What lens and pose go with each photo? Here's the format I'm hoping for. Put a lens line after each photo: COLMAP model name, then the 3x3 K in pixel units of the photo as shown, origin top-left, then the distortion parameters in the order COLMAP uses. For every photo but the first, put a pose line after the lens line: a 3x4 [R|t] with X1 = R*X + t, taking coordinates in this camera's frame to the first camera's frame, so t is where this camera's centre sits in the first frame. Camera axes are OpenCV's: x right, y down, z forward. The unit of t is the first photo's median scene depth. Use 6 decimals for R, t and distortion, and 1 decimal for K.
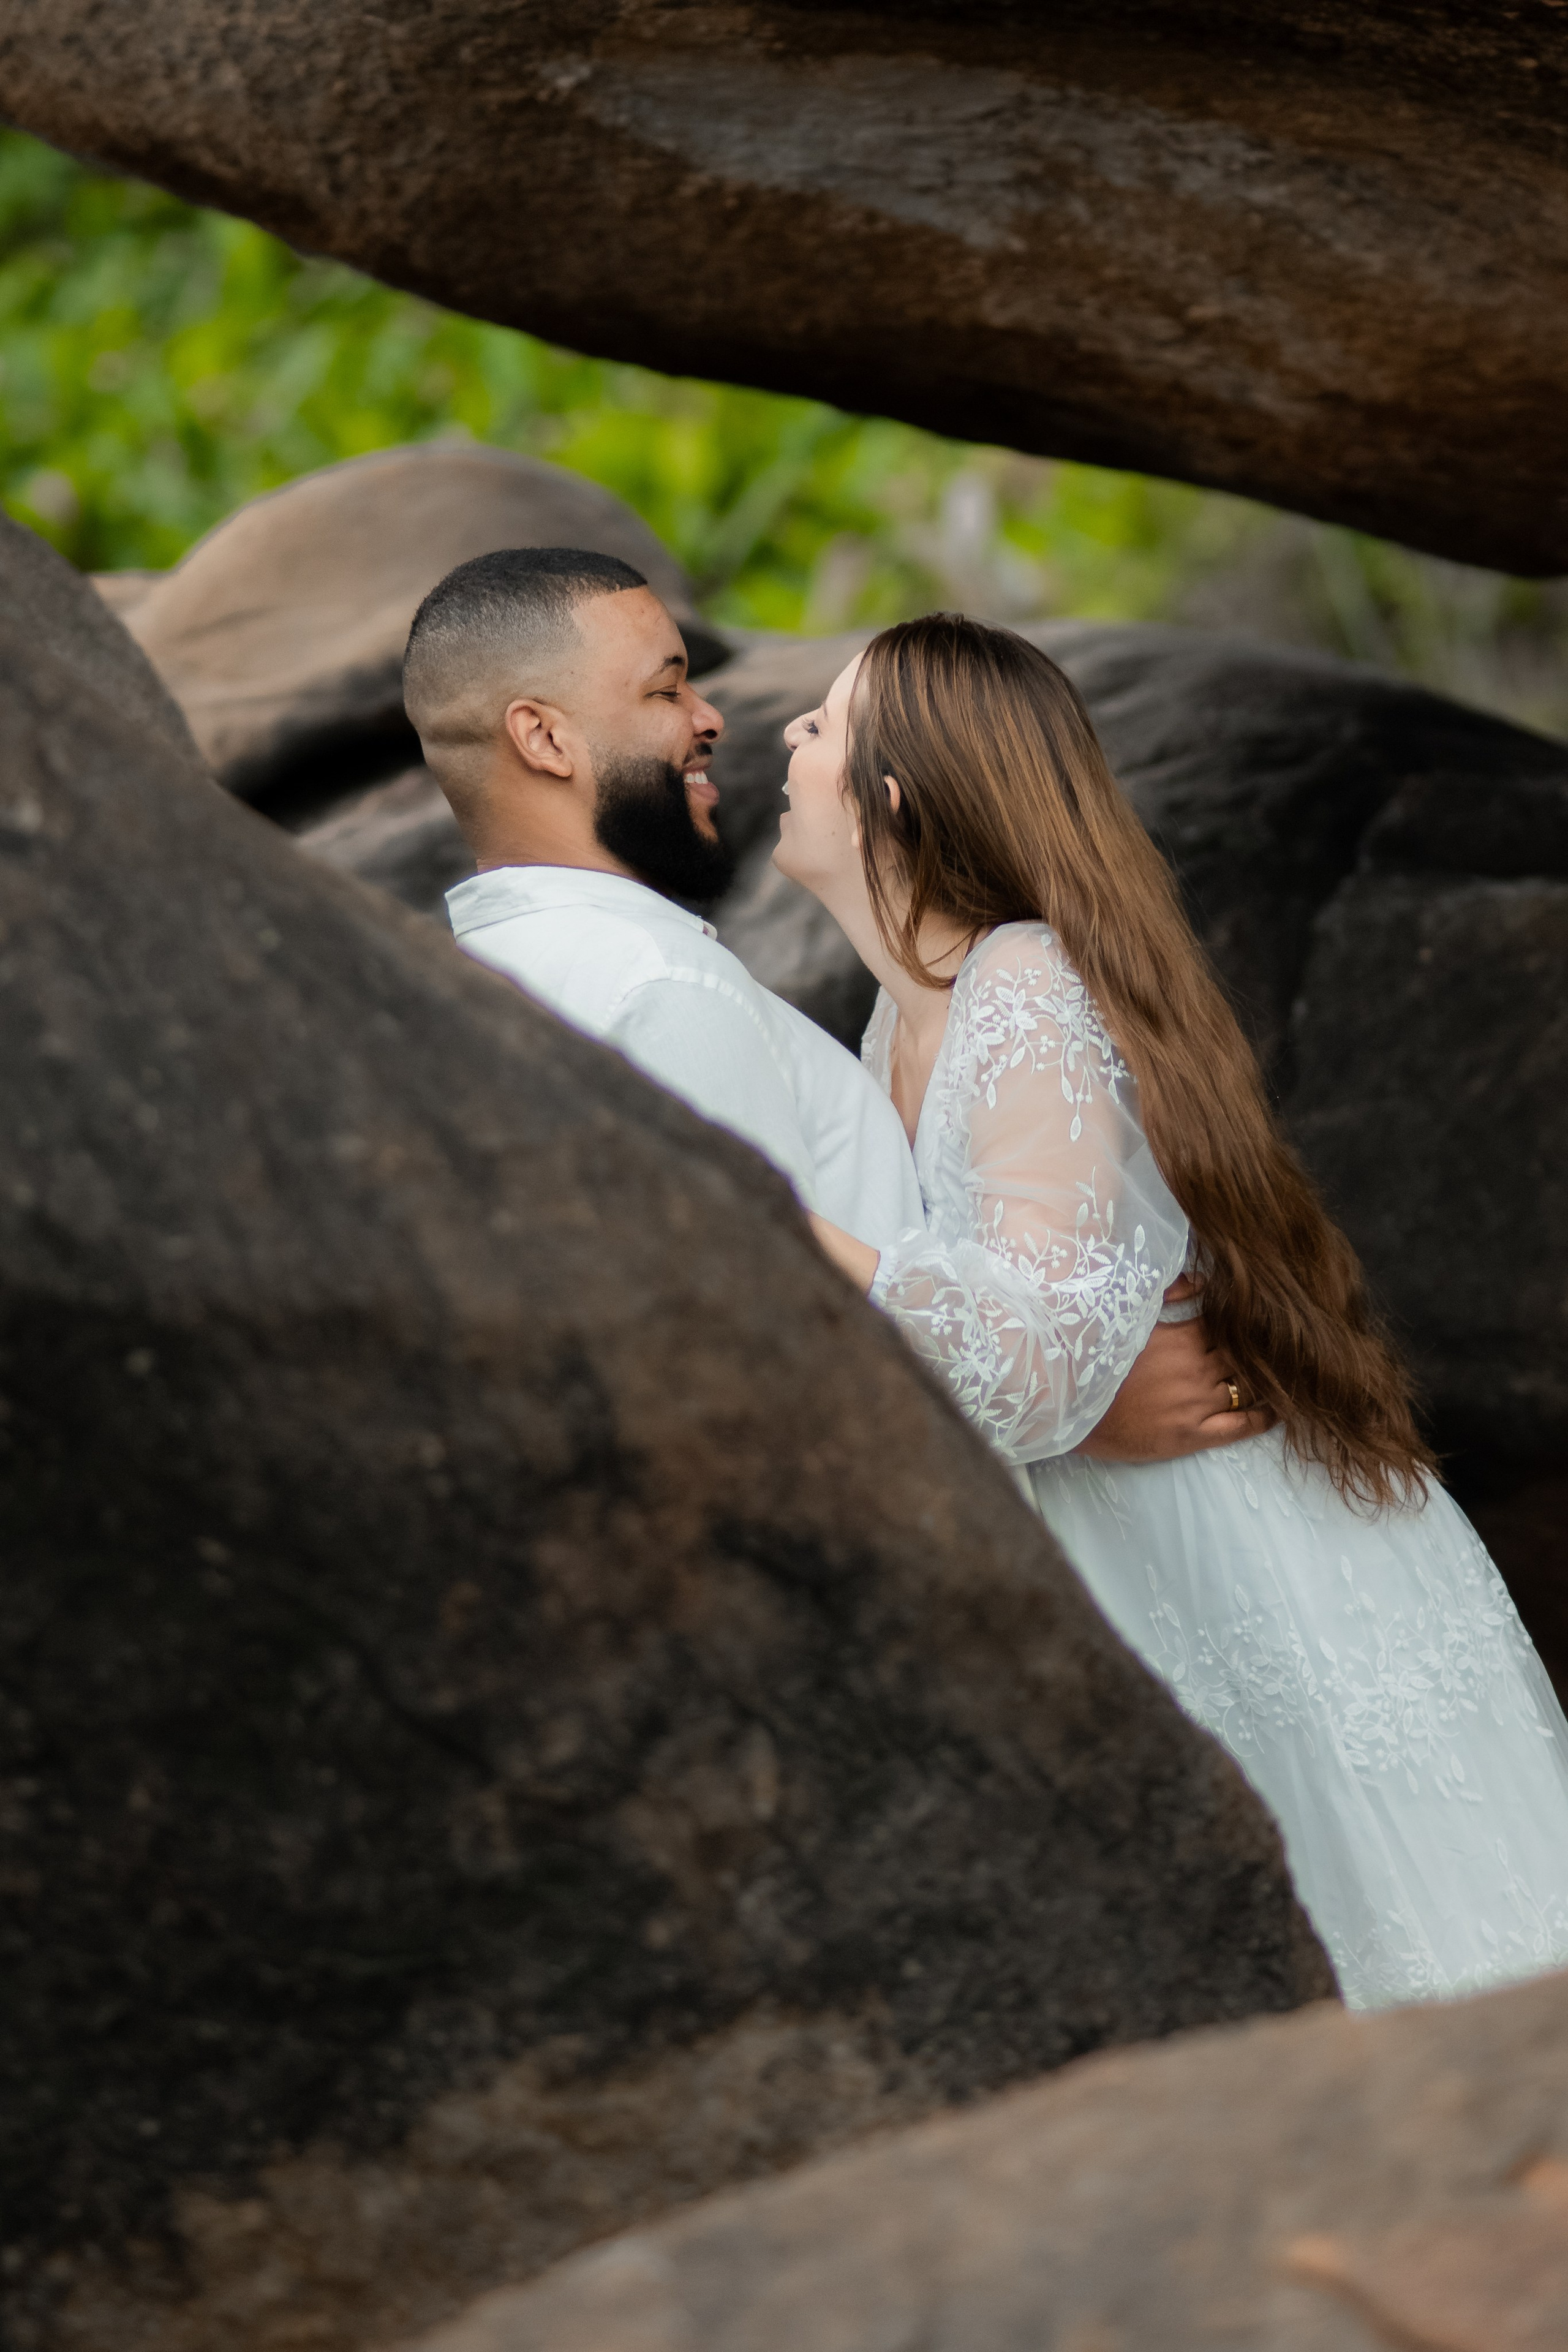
lens RADIAL K [[8714.7, 0, 785.6], [0, 8714.7, 1171.0], [0, 0, 1]] dist [0.200560, 0.000000]
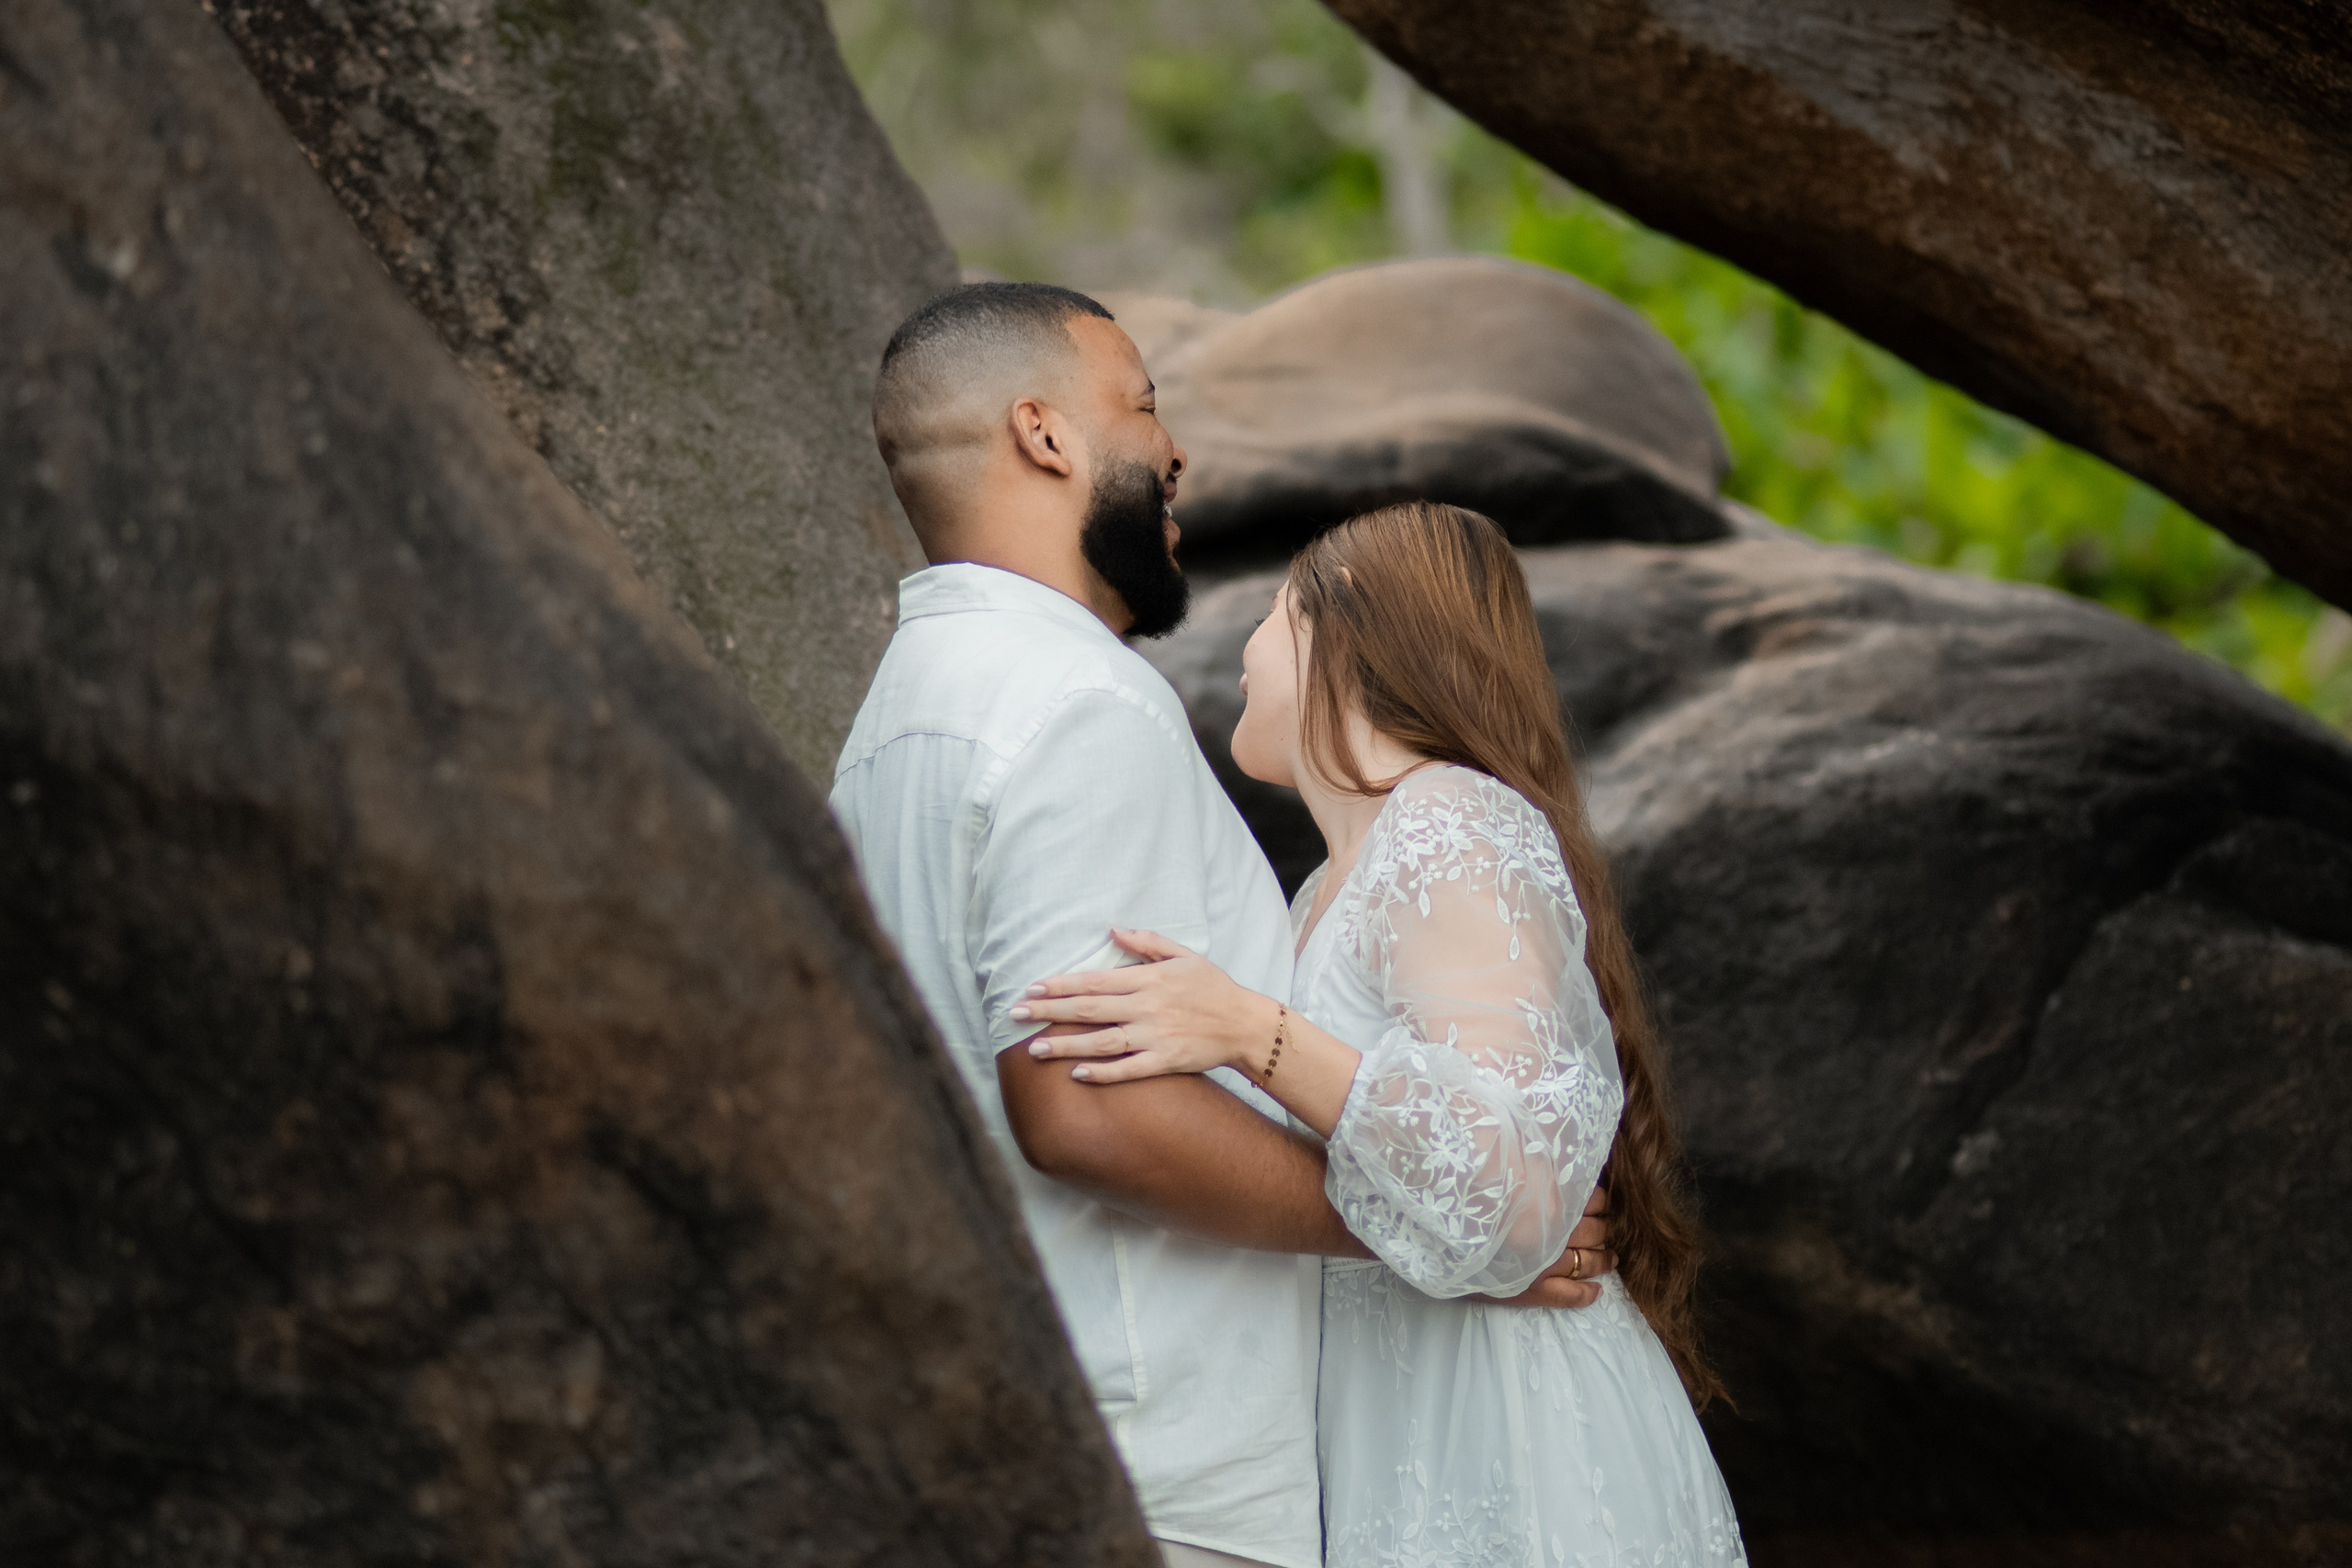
lens RADIAL K [[8713.8, 0, 1171.2], [0, 8713.8, 776.0], [0, 0, 1]] dist [0.200560, 0.000000]
pose [[0.949526, 0.276846, -0.147499, 0.180464], [-0.281728, 0.959408, -0.012886, -0.004022], [0.137944, 0.053790, 0.988978, 0.007626]]
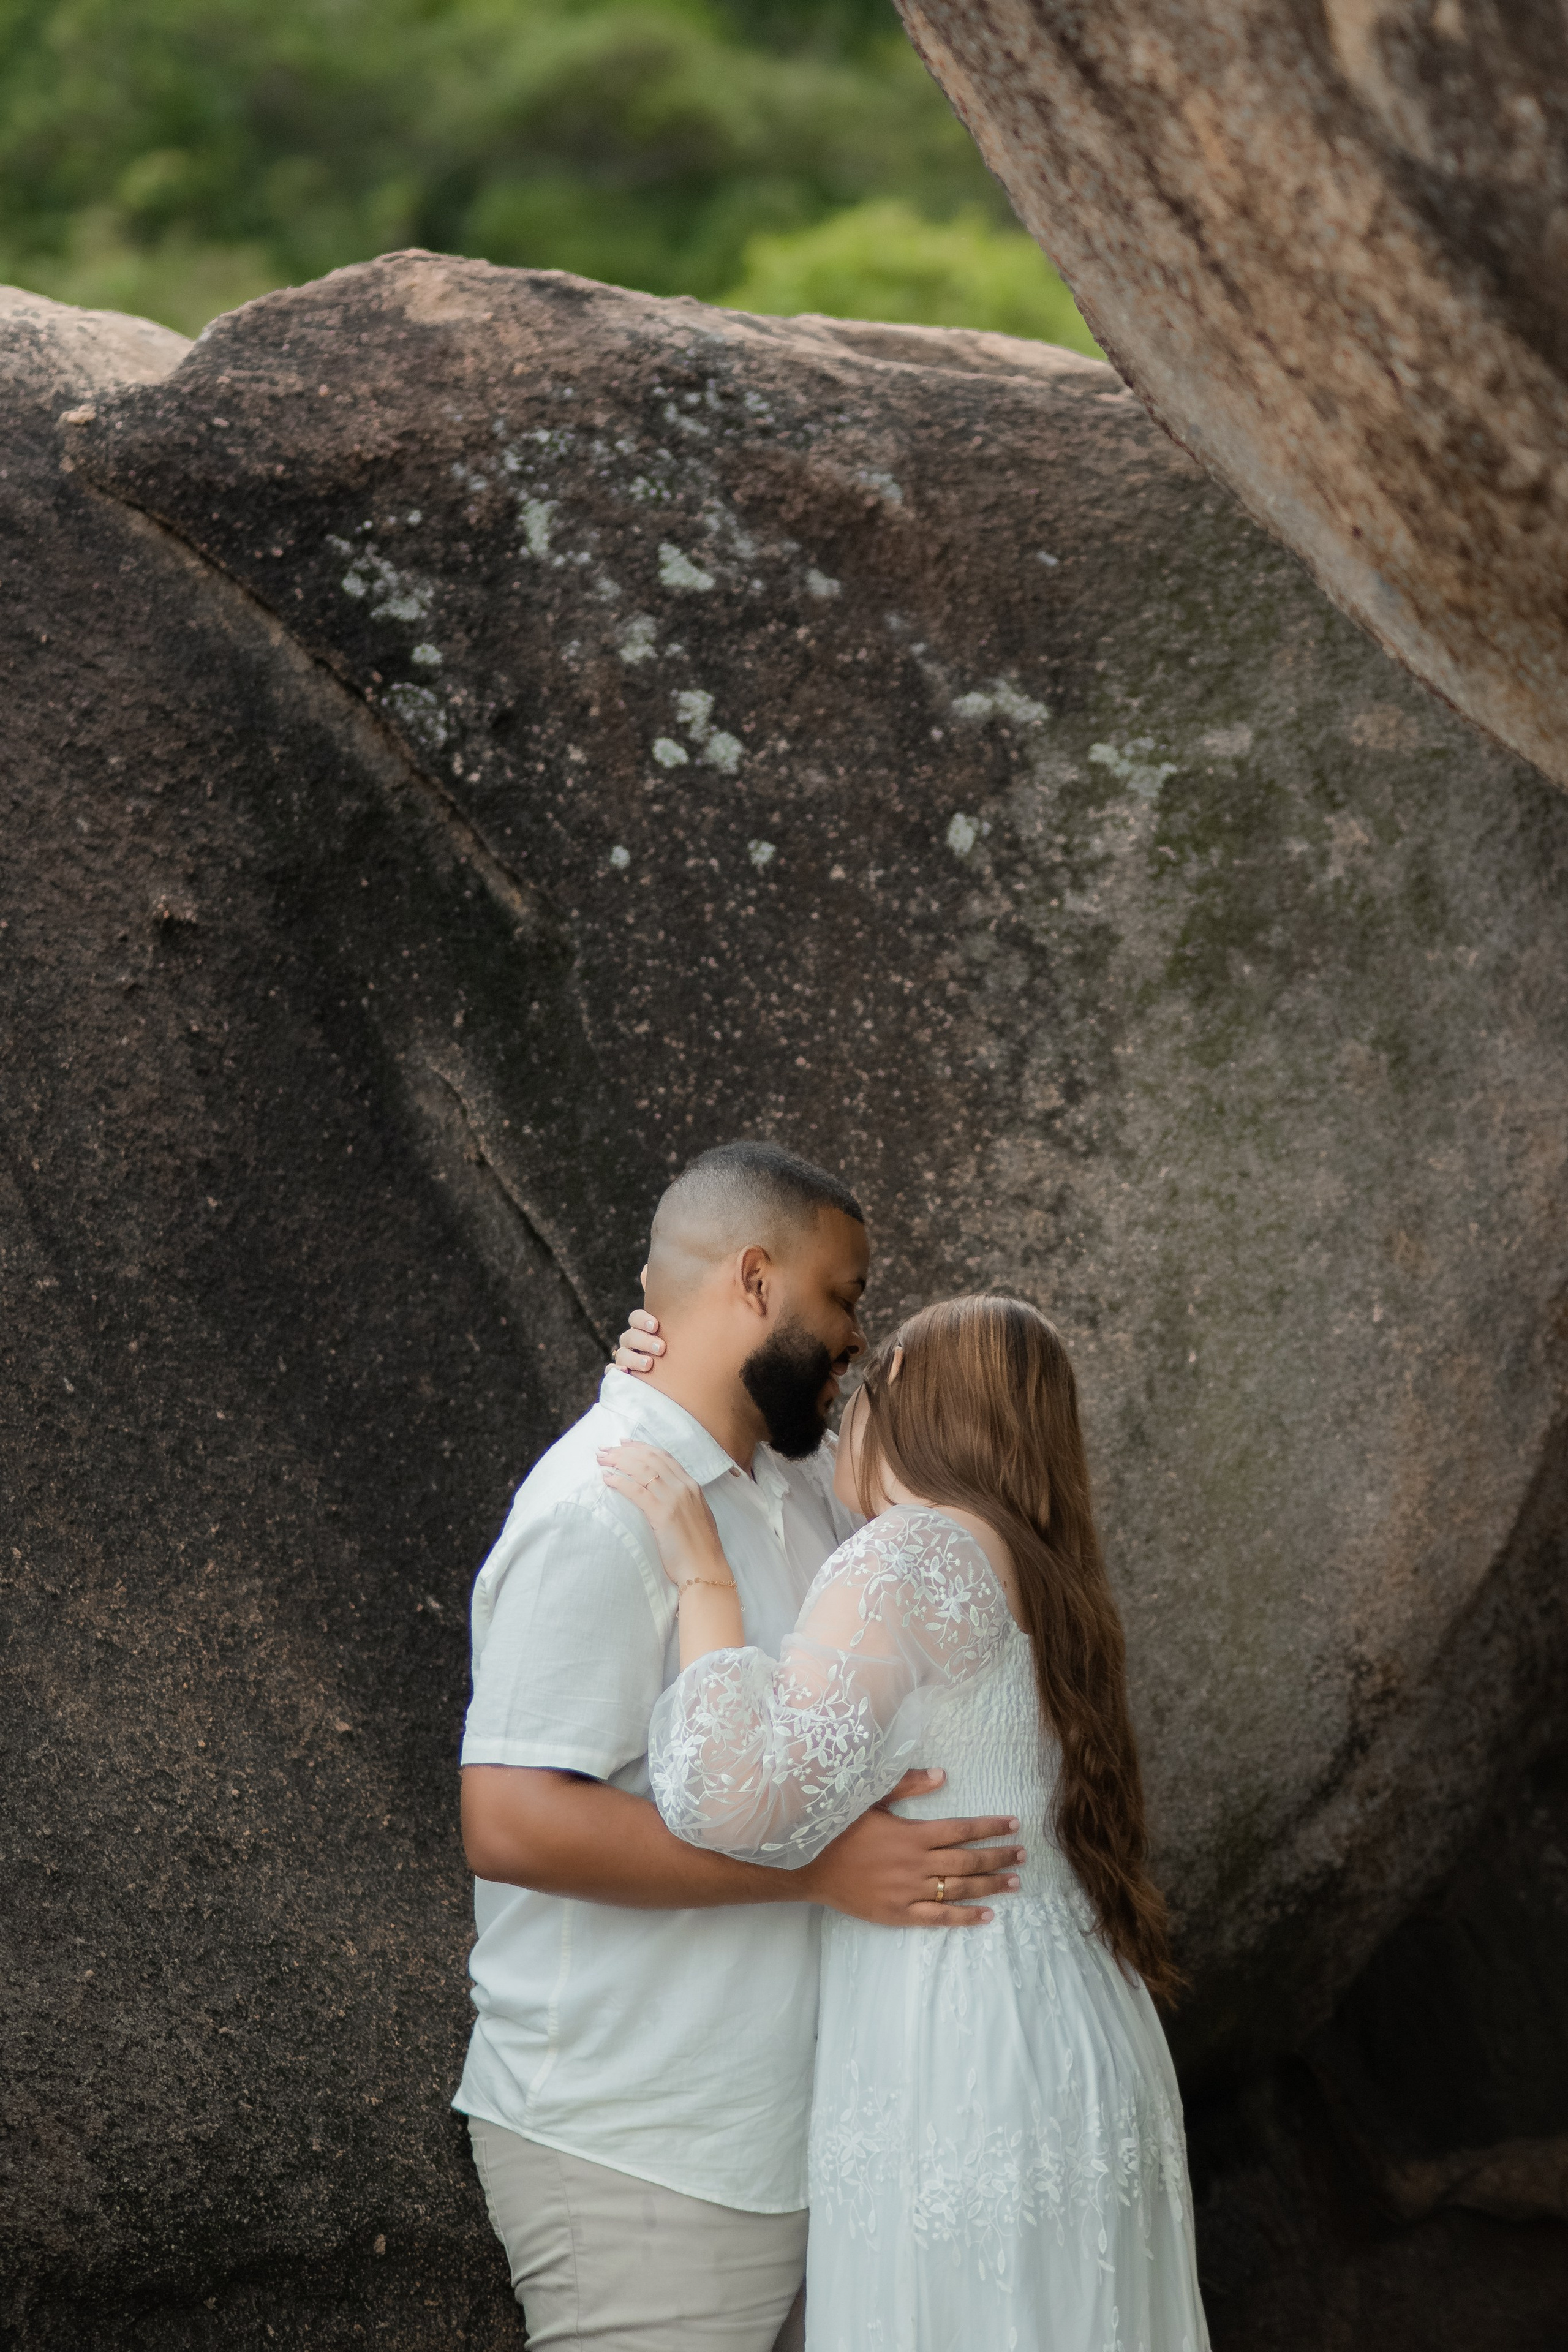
lens RADIAL K [[8714.7, 0, 783.8], [0, 8714.7, 1178.0], [0, 0, 1]] dist [0.200560, 0.000000]
pose [[0.550207, 0.221319, -0.805164, 0.859402], [-0.146577, 0.974863, 0.167802, -0.218512], [0.822063, 0.025692, 0.568817, 0.242243]]
